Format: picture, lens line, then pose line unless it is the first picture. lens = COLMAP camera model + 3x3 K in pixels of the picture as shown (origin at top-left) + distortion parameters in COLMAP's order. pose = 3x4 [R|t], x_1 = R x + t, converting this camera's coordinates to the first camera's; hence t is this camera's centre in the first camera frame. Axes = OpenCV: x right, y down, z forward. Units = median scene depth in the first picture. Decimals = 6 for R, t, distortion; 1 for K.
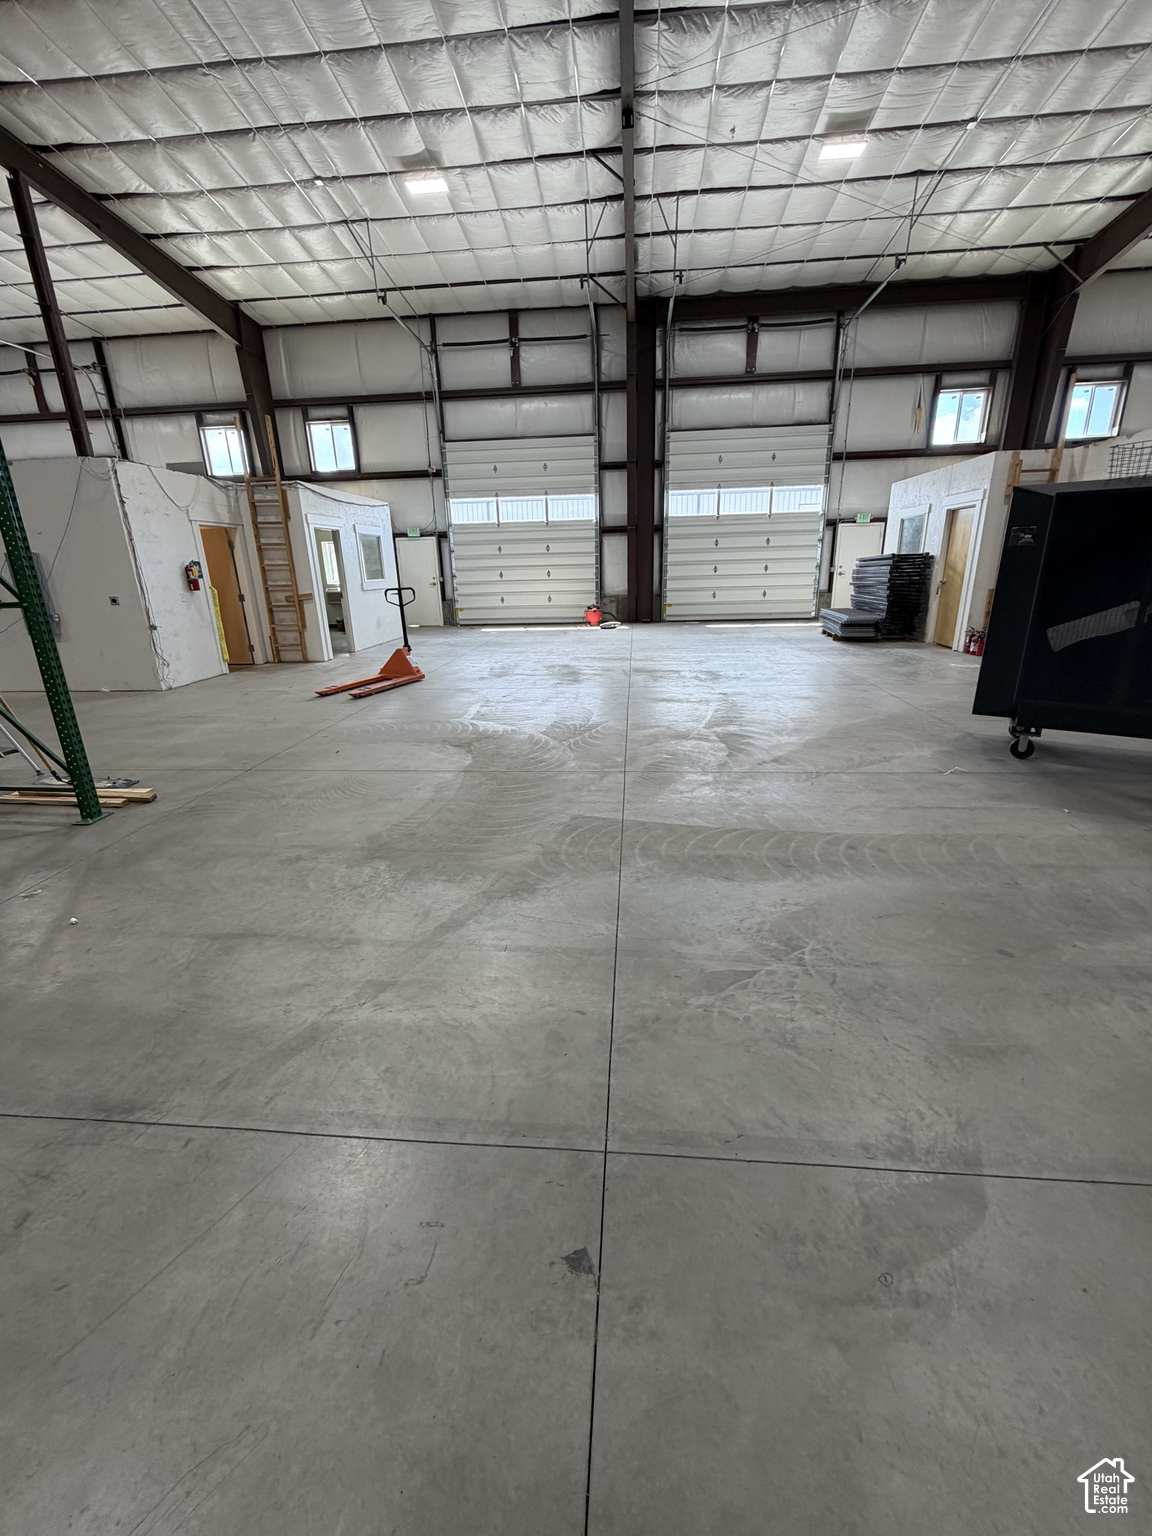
lens RADIAL K [[618.4, 0, 582.5], [0, 618.4, 772.7], [0, 0, 1]] dist [-0.004724, -0.000708]
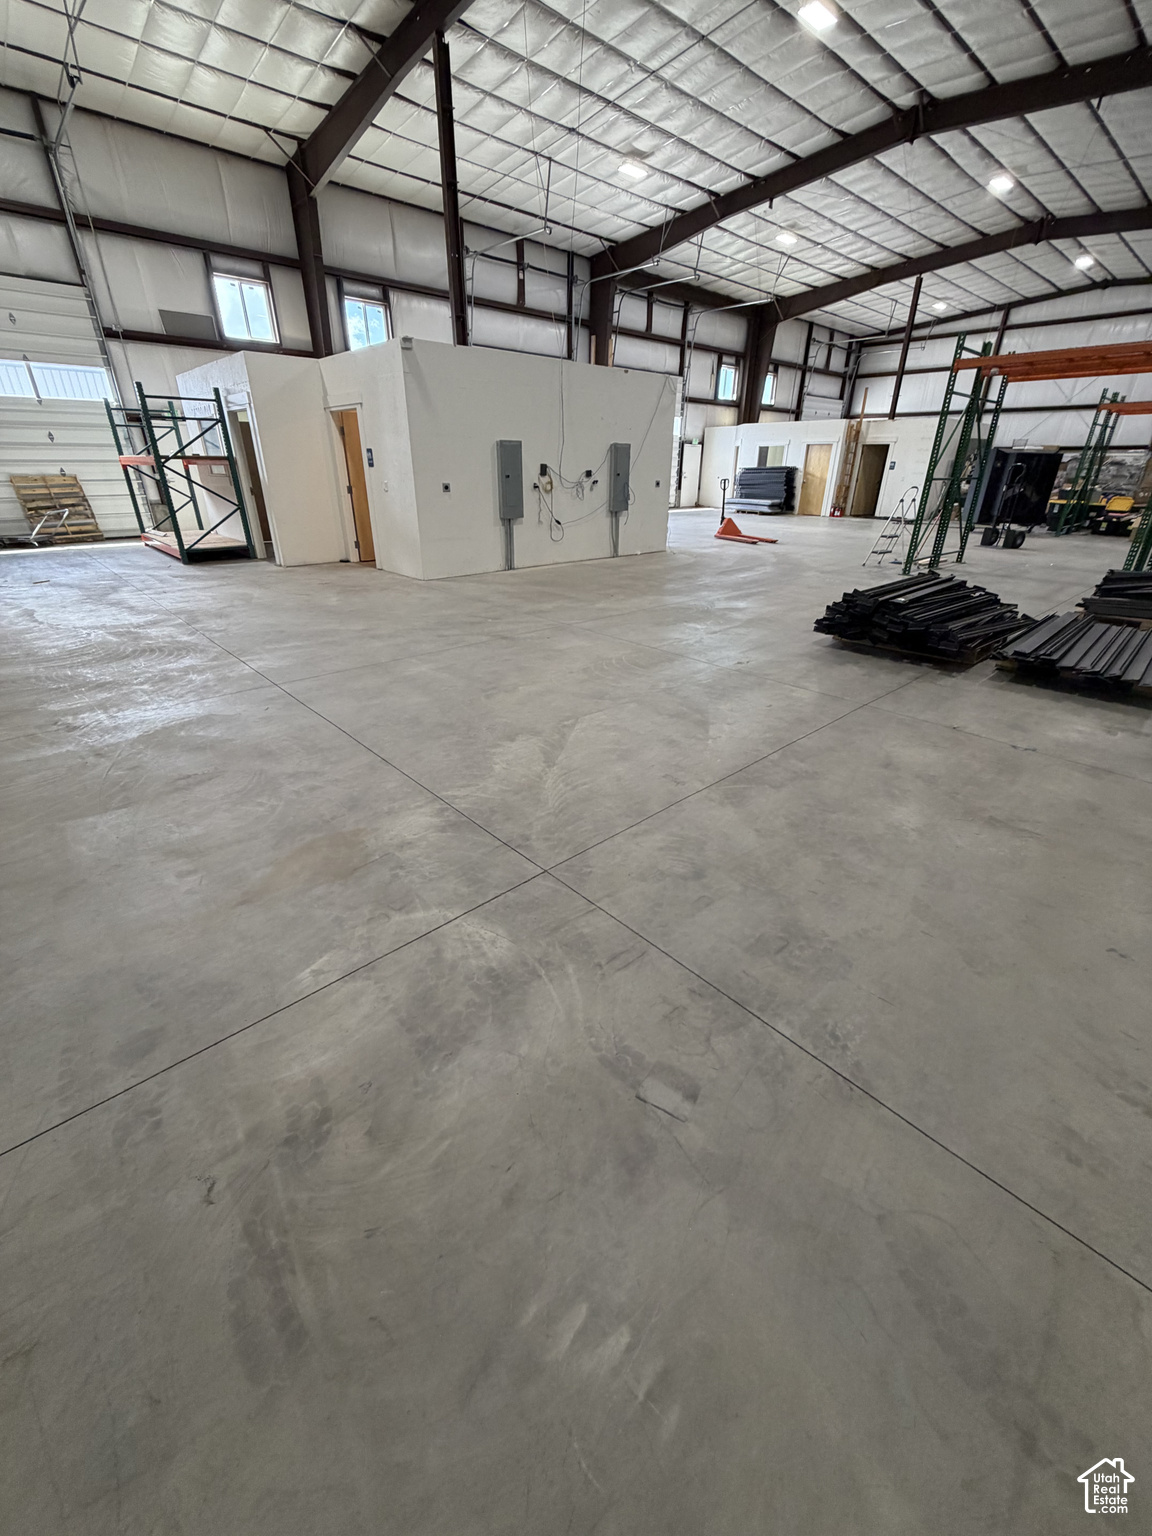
lens RADIAL K [[608.3, 0, 575.7], [0, 608.3, 759.3], [0, 0, 1]] dist [-0.005132, -0.000432]
pose [[0.671219, -0.294533, 0.680232, -1.113746], [0.211309, 0.955623, 0.205265, -0.006417], [-0.710502, 0.005961, 0.703670, 0.105997]]
